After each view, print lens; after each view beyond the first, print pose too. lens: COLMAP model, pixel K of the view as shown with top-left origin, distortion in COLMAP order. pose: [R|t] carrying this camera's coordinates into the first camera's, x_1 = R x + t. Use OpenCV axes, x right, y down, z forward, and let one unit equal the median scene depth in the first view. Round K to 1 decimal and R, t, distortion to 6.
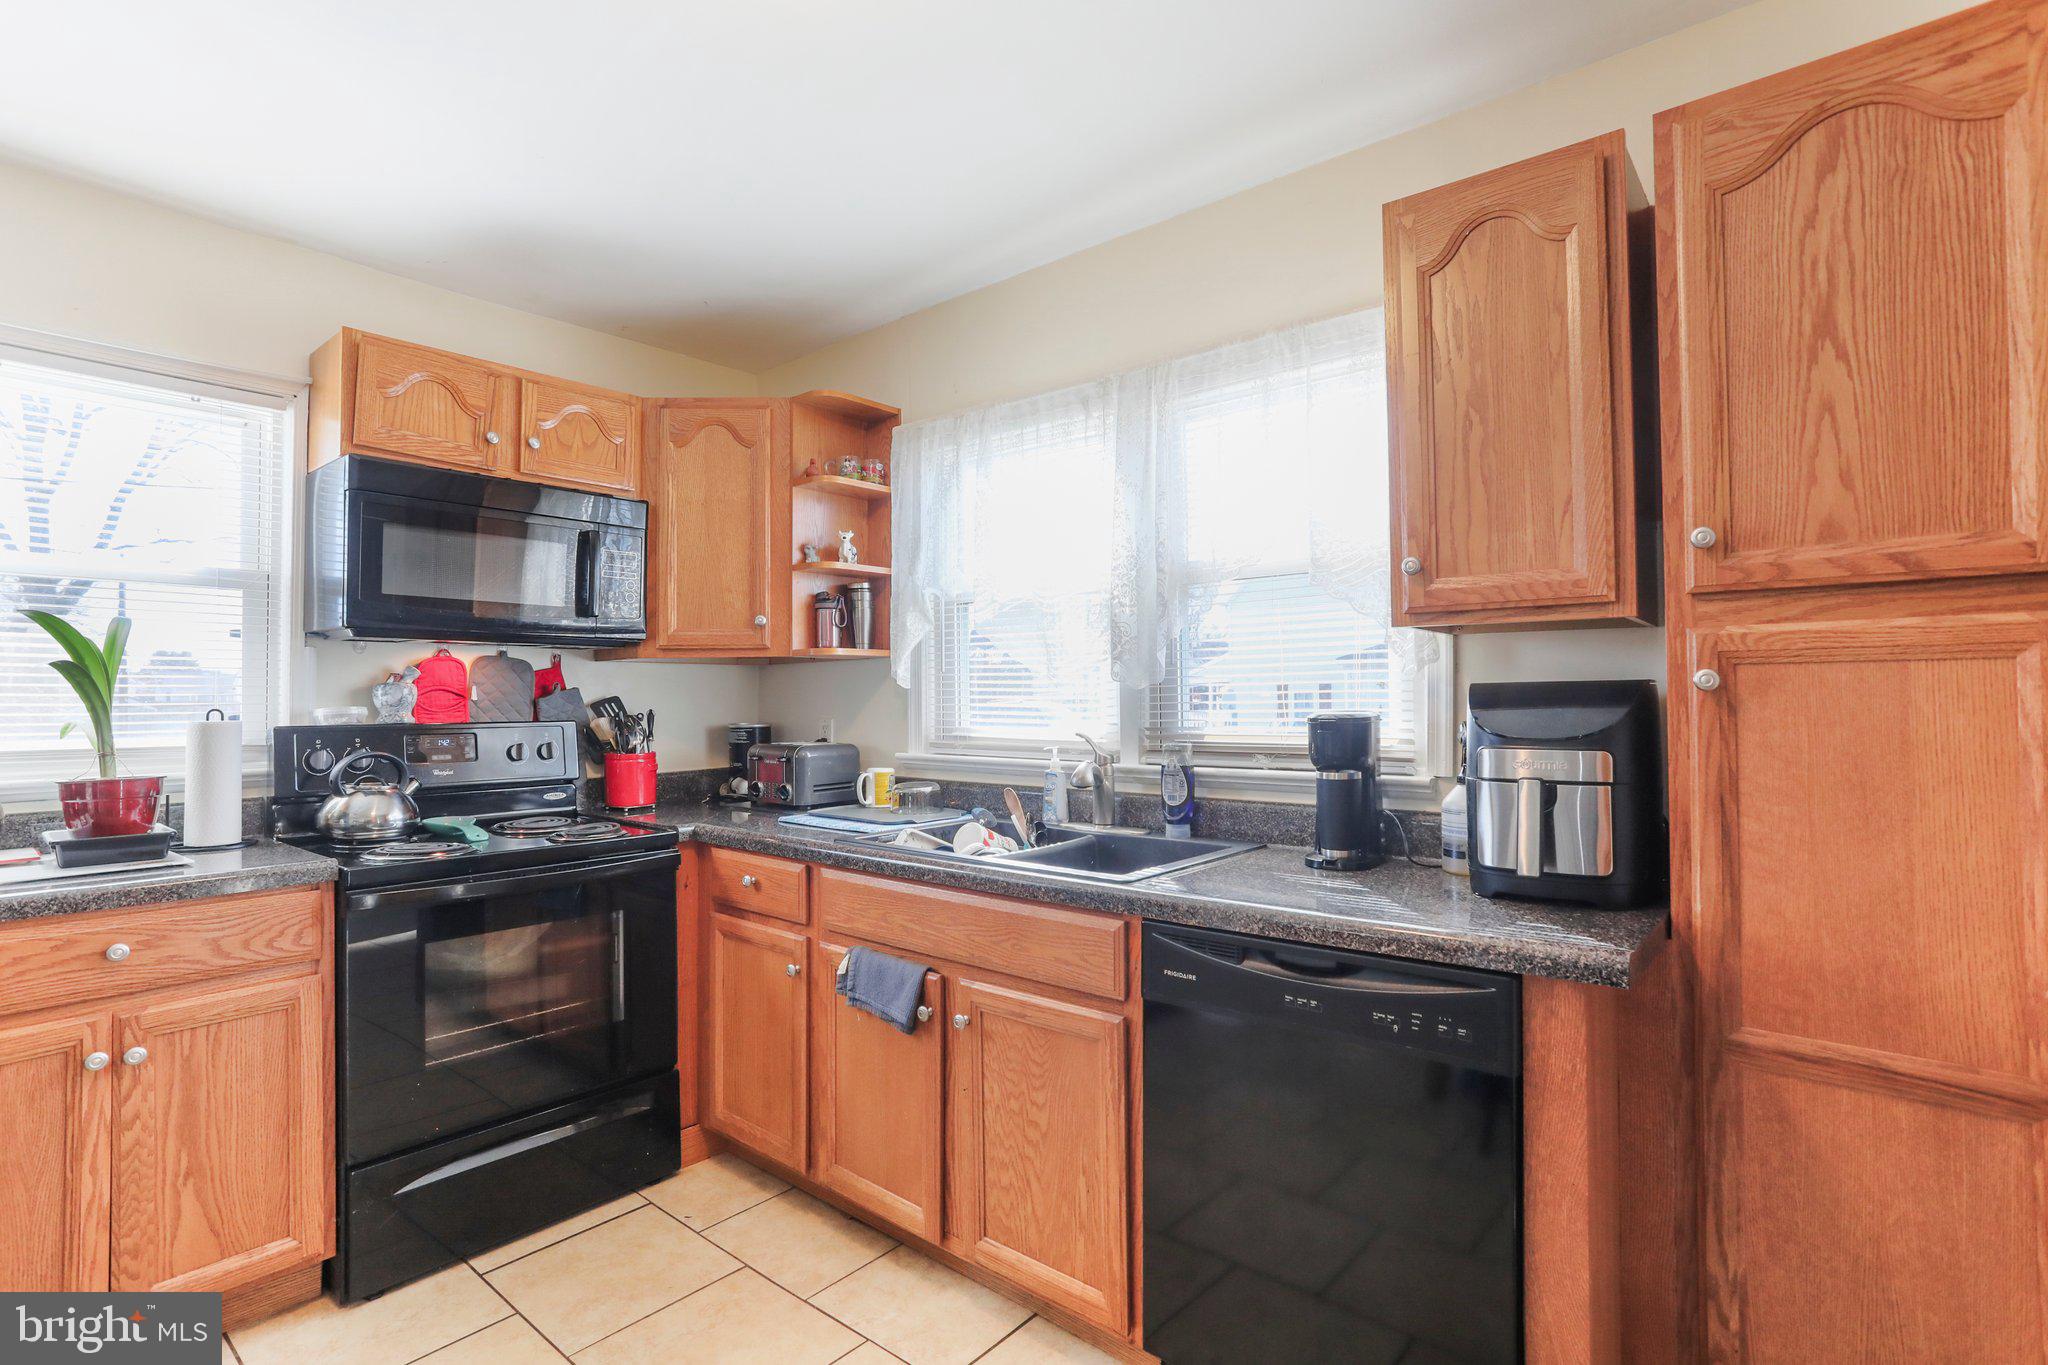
lens RADIAL K [[998.2, 0, 1016.3], [0, 998.2, 670.6], [0, 0, 1]] dist [-0.038637, 0.013006]
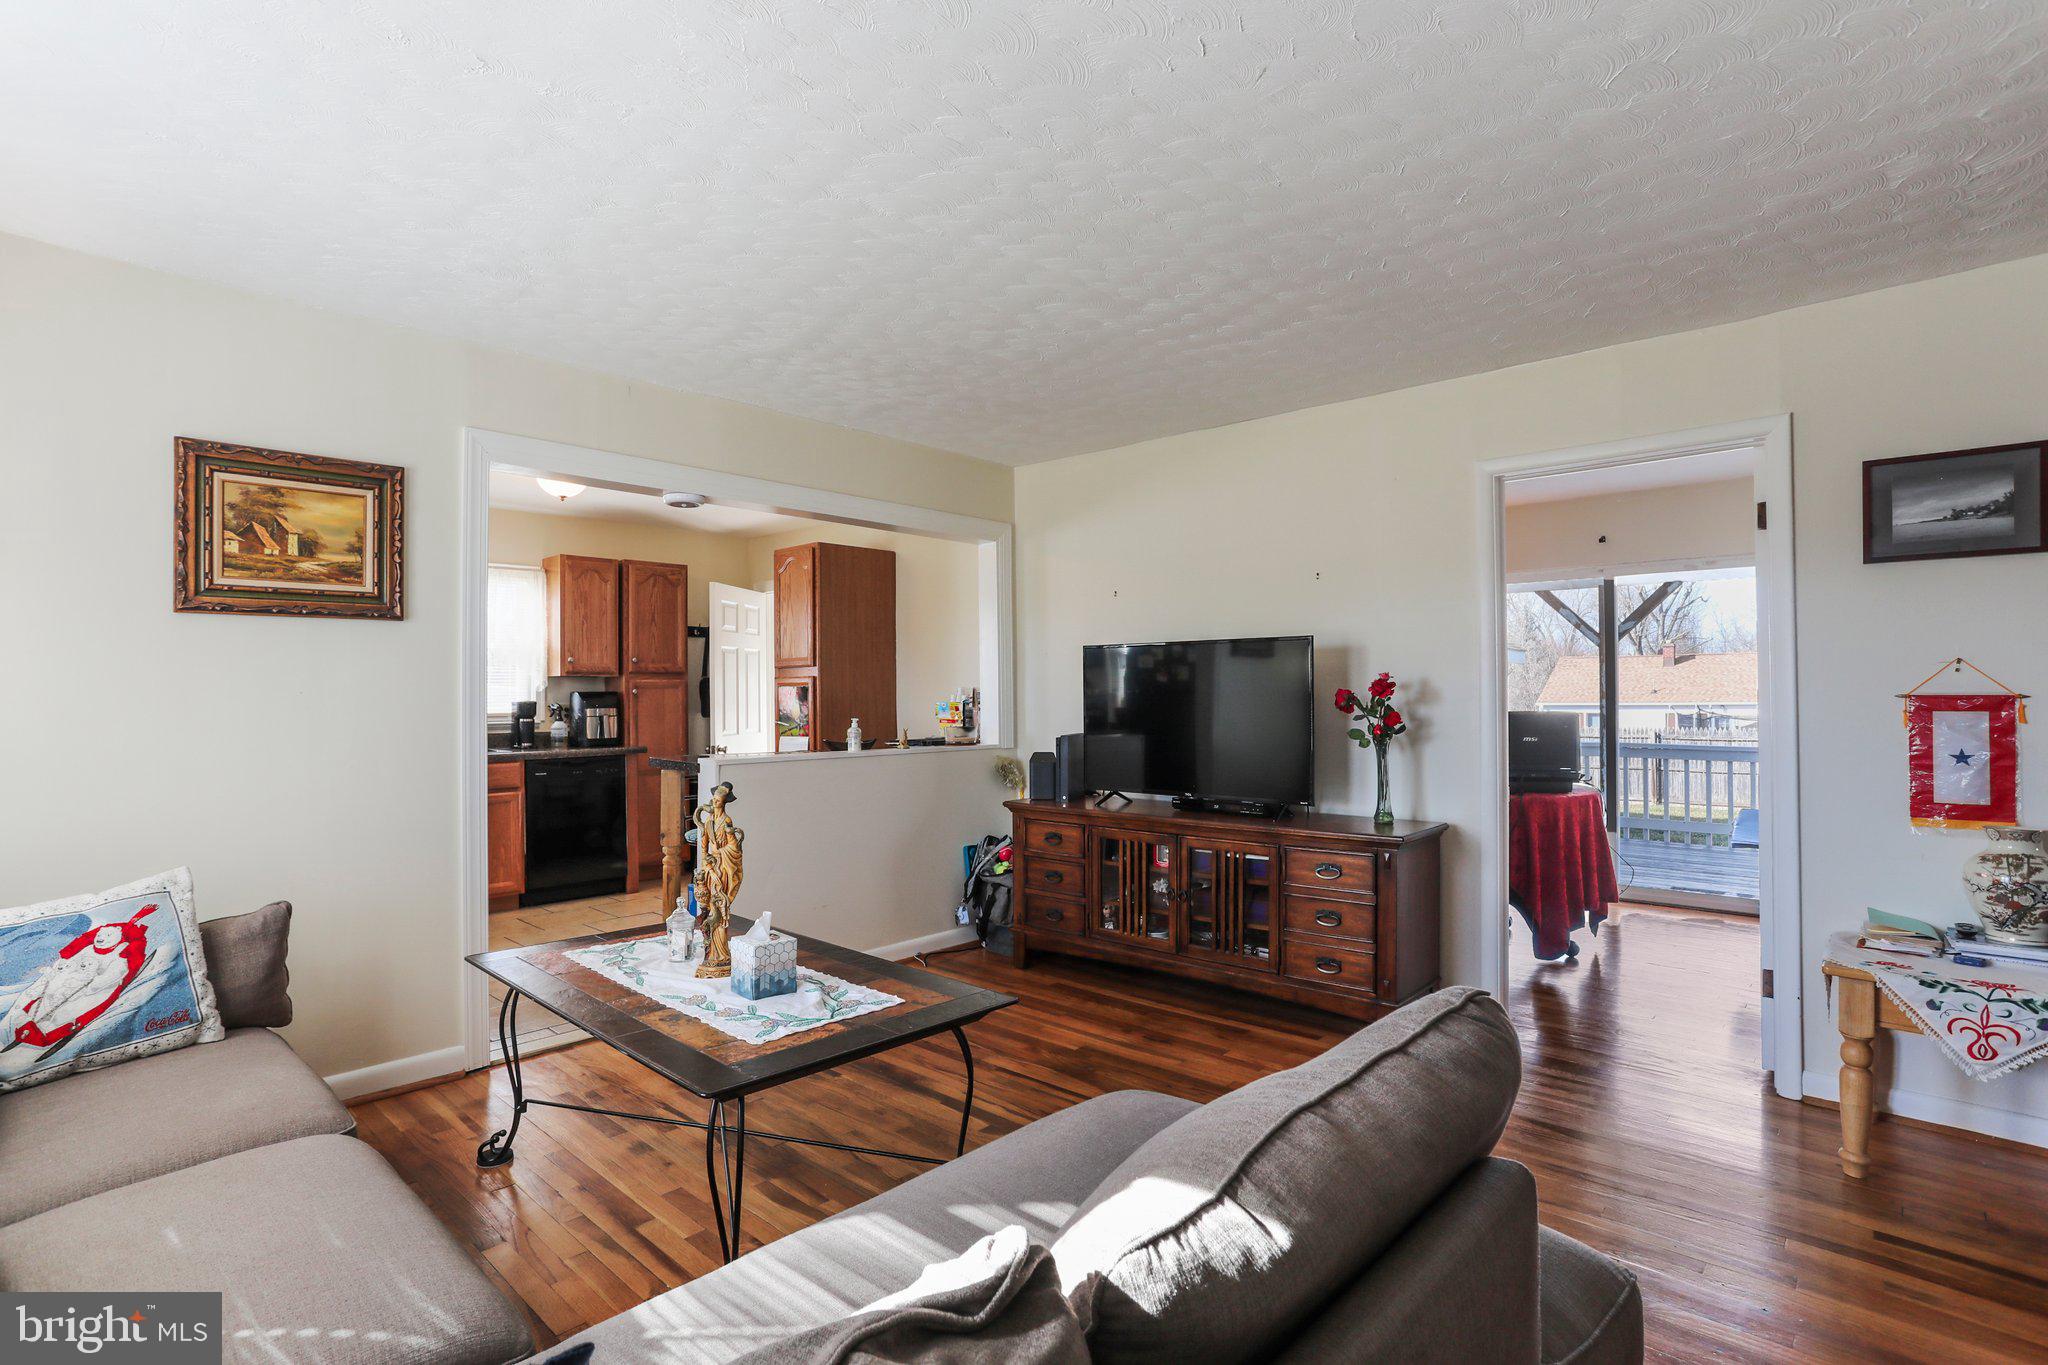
lens RADIAL K [[998.2, 0, 1014.0], [0, 998.2, 672.4], [0, 0, 1]] dist [-0.038637, 0.013006]
pose [[0.040675, 0.028127, 0.998776, -2.308105], [-0.016419, 0.999488, -0.027478, 0.011484], [-0.999038, -0.015281, 0.041116, -0.571580]]
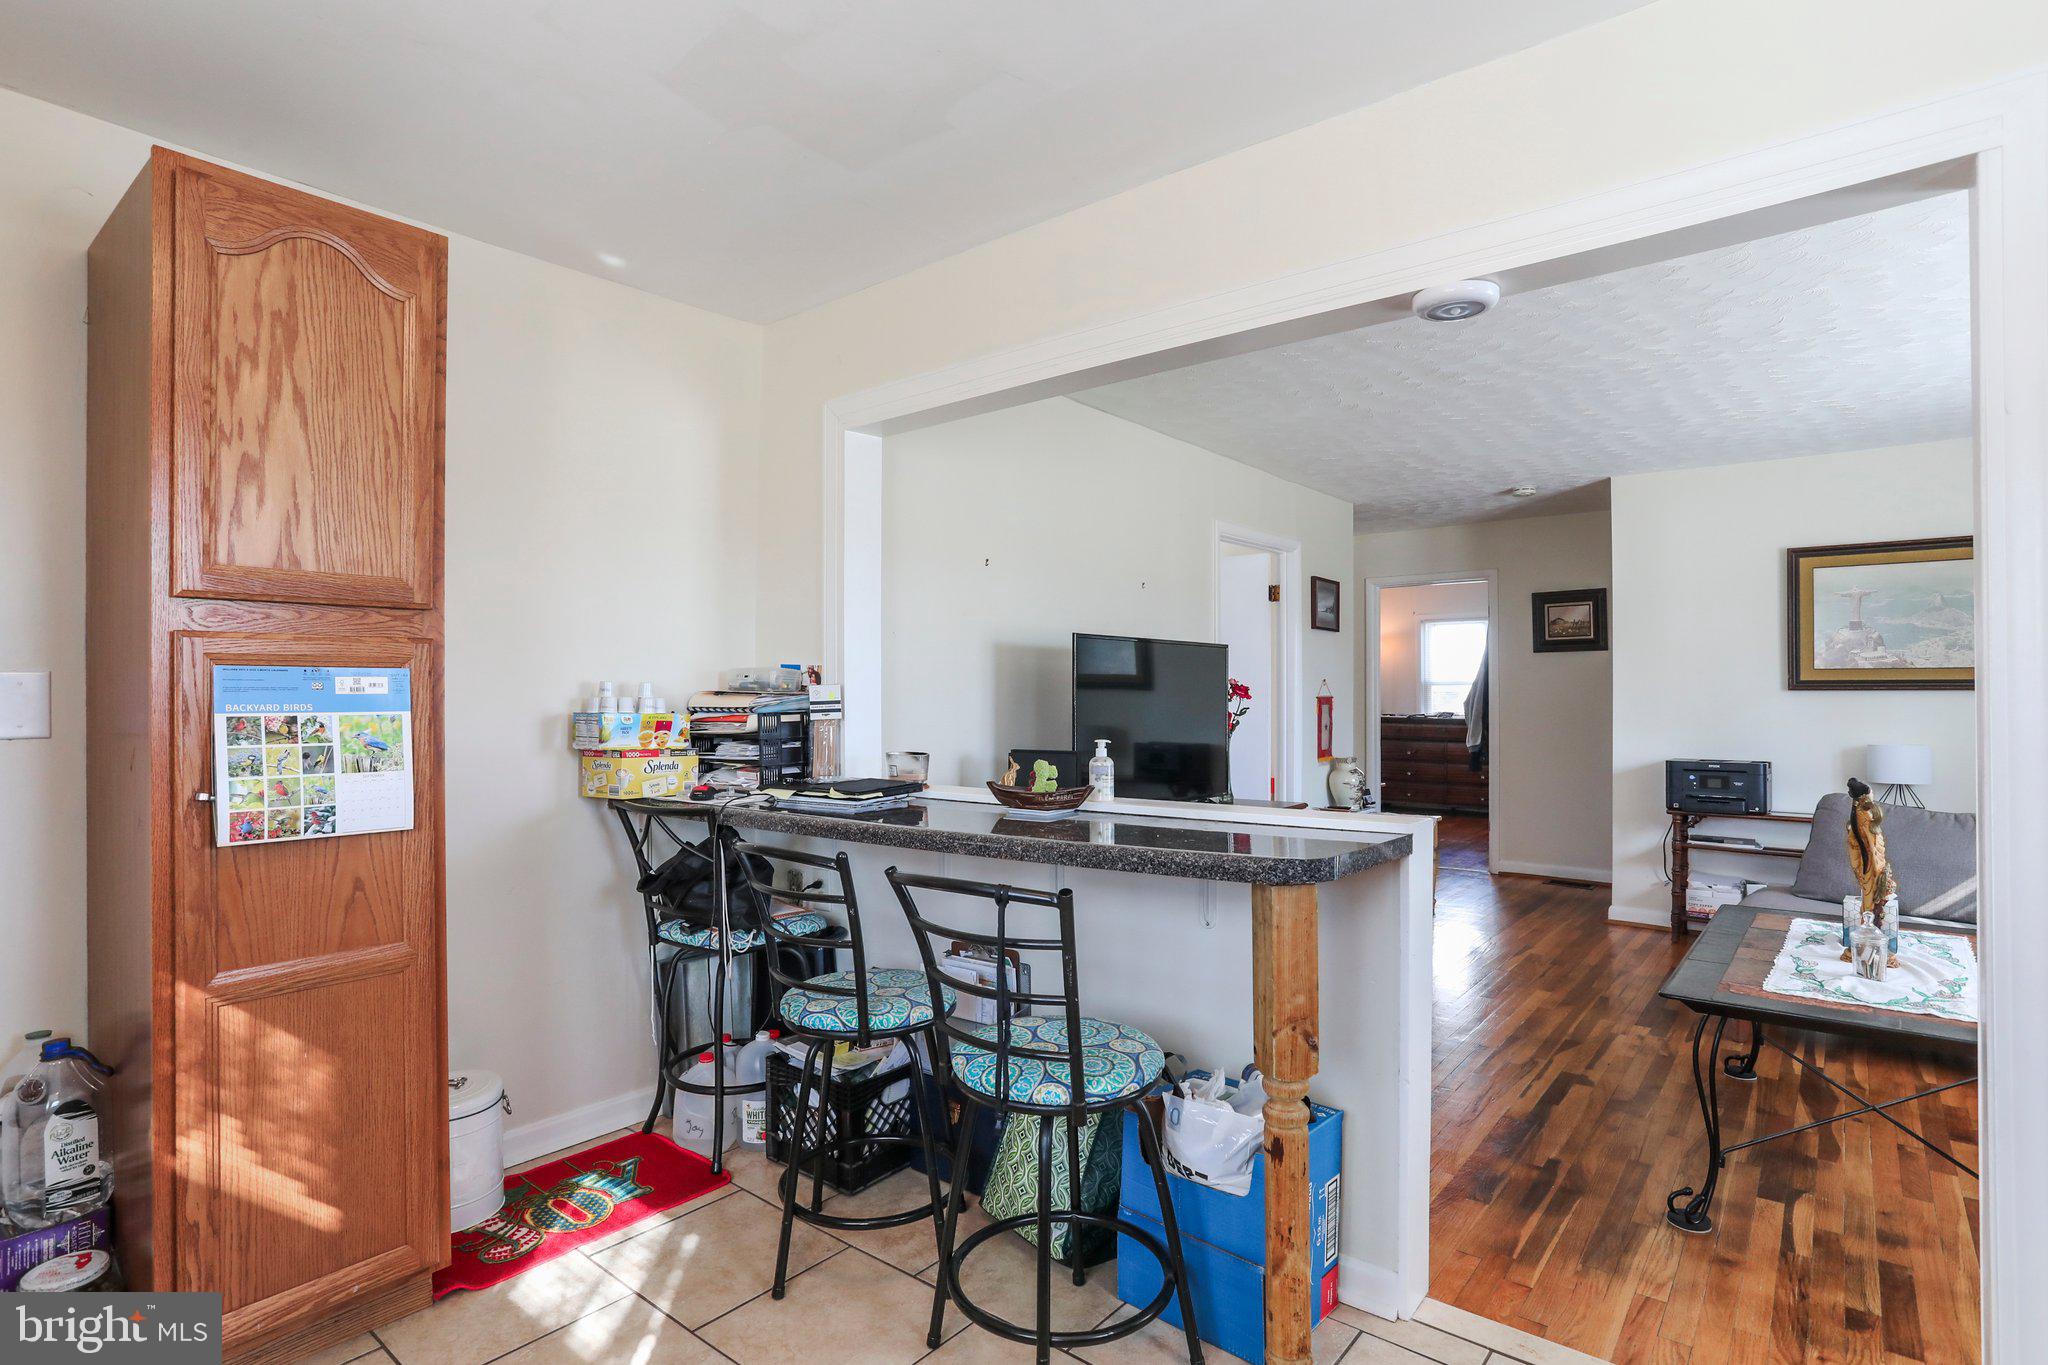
lens RADIAL K [[1037.5, 0, 1014.8], [0, 1037.5, 675.8], [0, 0, 1]] dist [-0.017803, 0.006173]
pose [[-0.999434, 0.008877, -0.032446, -0.225556], [0.010185, 0.999133, -0.040363, 0.028578], [0.032060, -0.040670, -0.998658, 0.932051]]
